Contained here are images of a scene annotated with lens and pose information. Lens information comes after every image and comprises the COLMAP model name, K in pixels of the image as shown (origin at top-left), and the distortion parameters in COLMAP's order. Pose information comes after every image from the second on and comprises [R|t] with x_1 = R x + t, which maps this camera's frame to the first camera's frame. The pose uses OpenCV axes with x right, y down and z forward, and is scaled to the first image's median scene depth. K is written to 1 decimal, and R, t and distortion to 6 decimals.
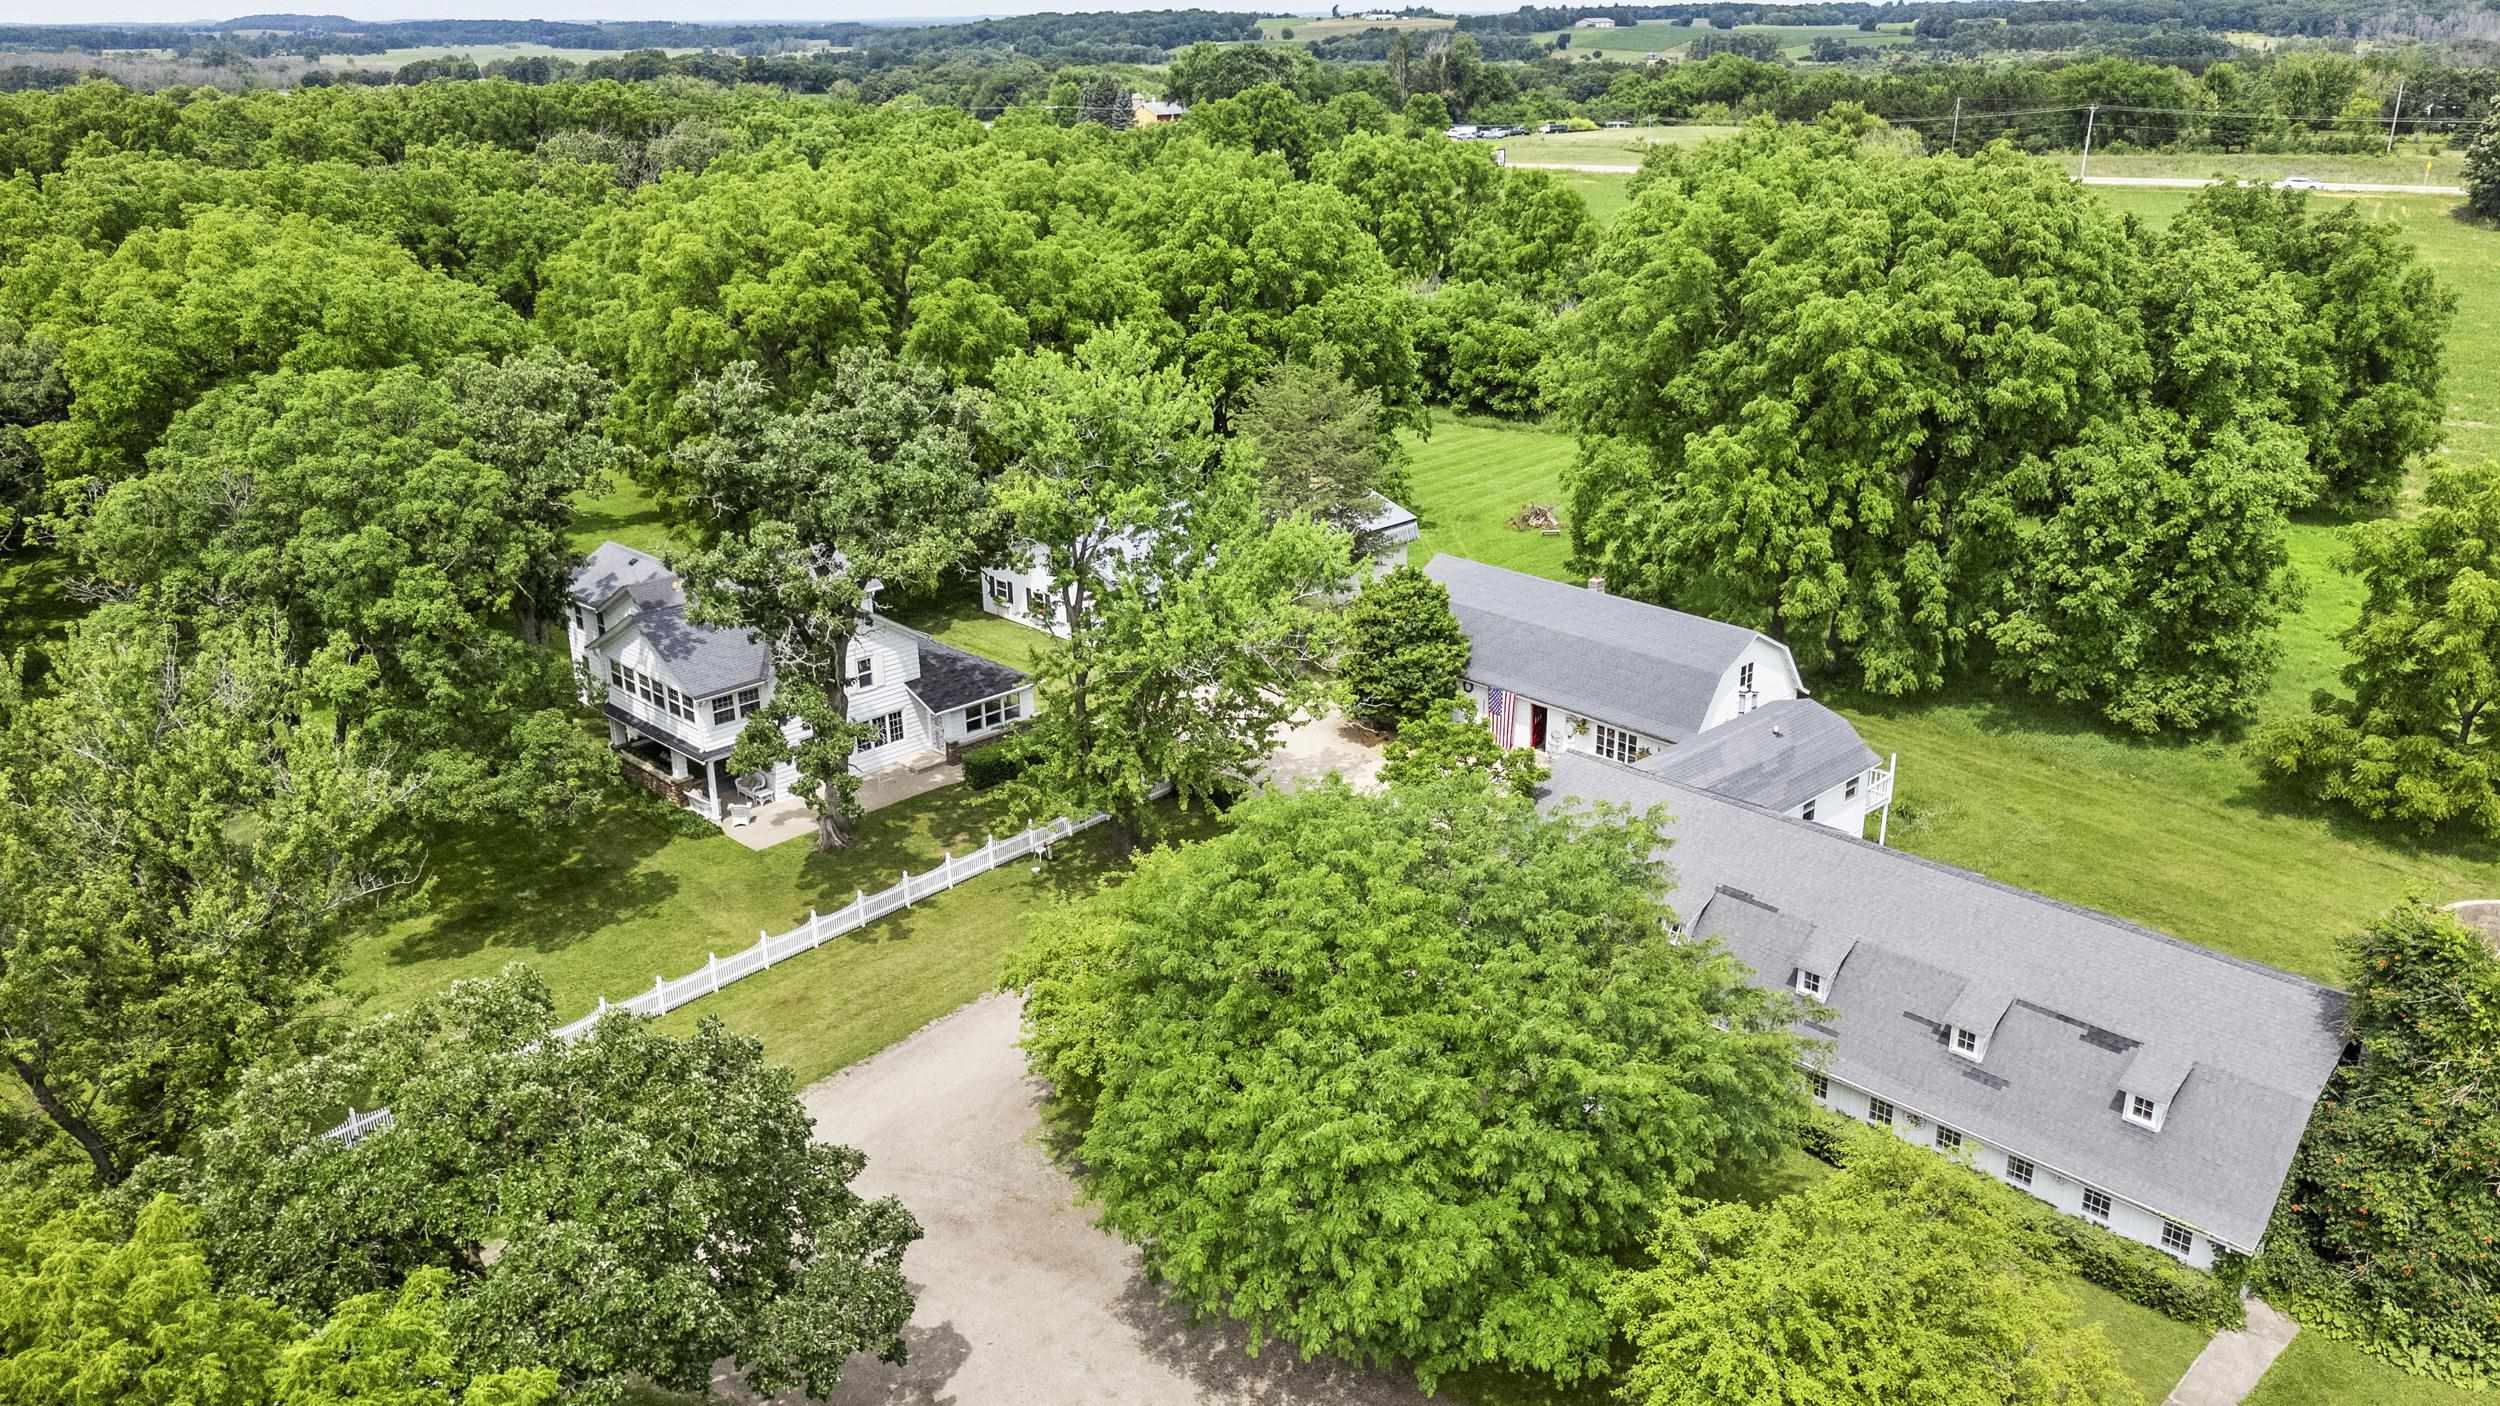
lens RADIAL K [[1782.9, 0, 1256.5], [0, 1782.9, 689.4], [0, 0, 1]] dist [0.050524, -0.002999]
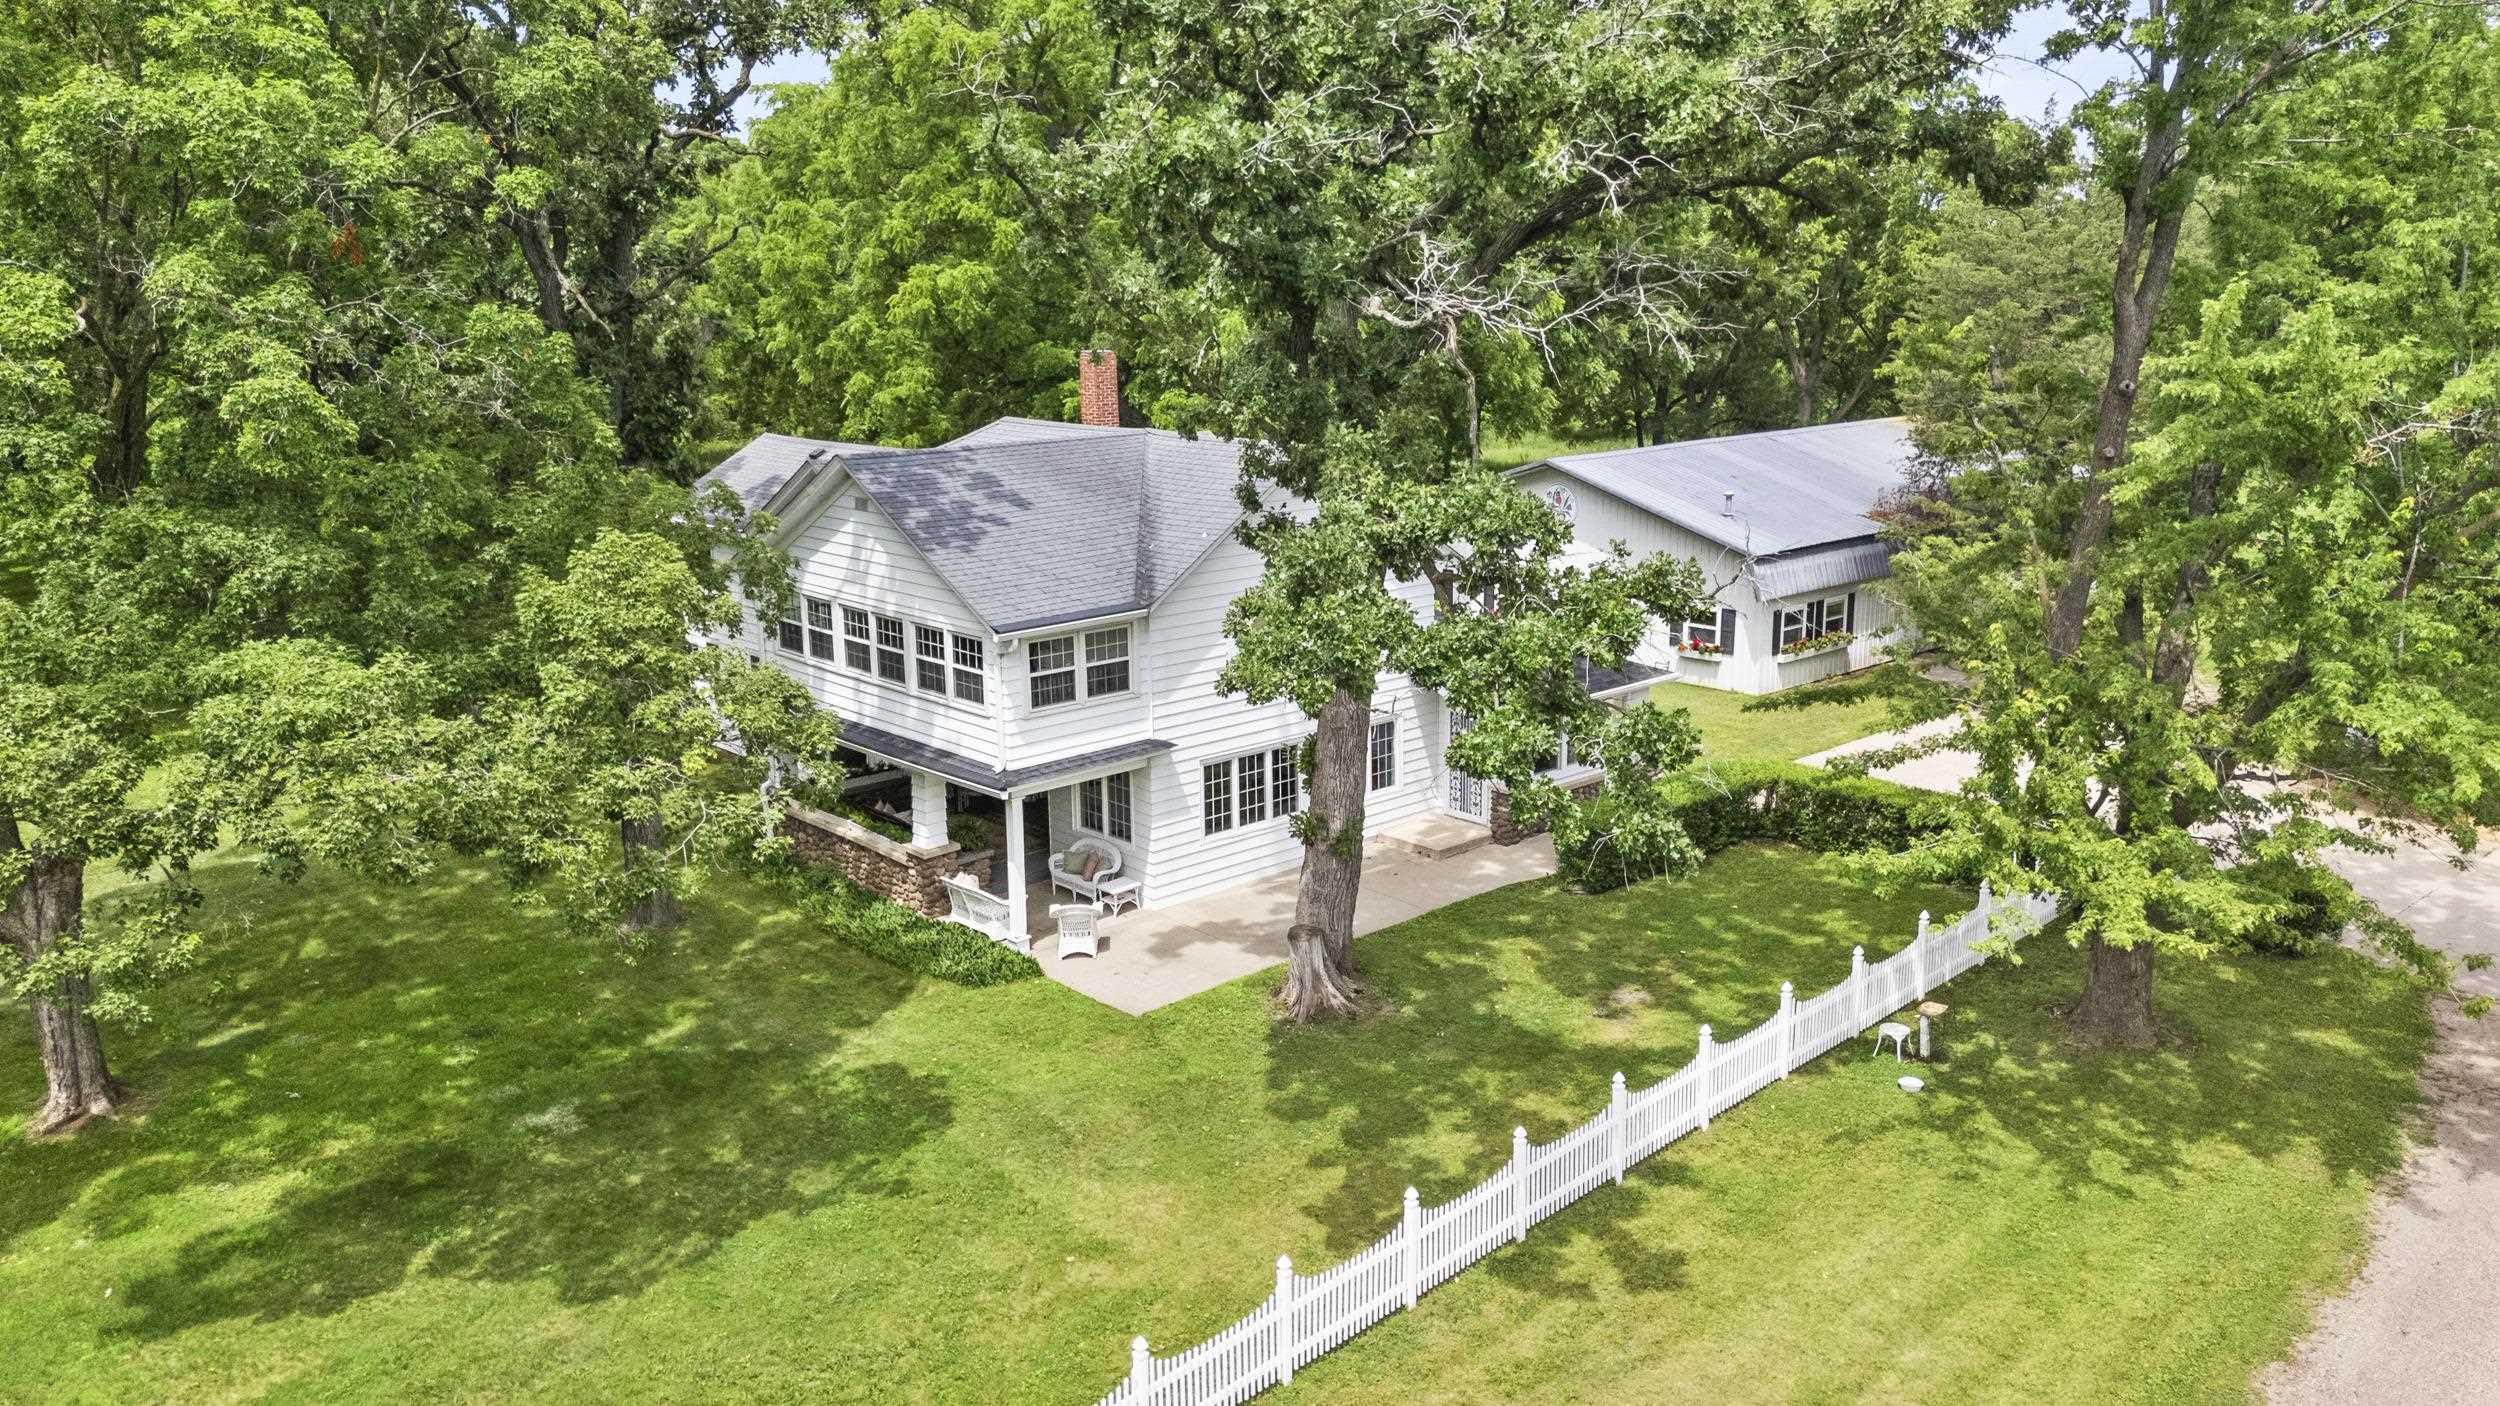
lens RADIAL K [[1782.9, 0, 1260.3], [0, 1782.9, 711.0], [0, 0, 1]] dist [0.050524, -0.002999]
pose [[0.998806, 0.011041, -0.047585, -0.230236], [-0.016478, 0.993178, -0.115439, 0.067295], [0.045986, 0.116085, 0.992174, 0.595233]]
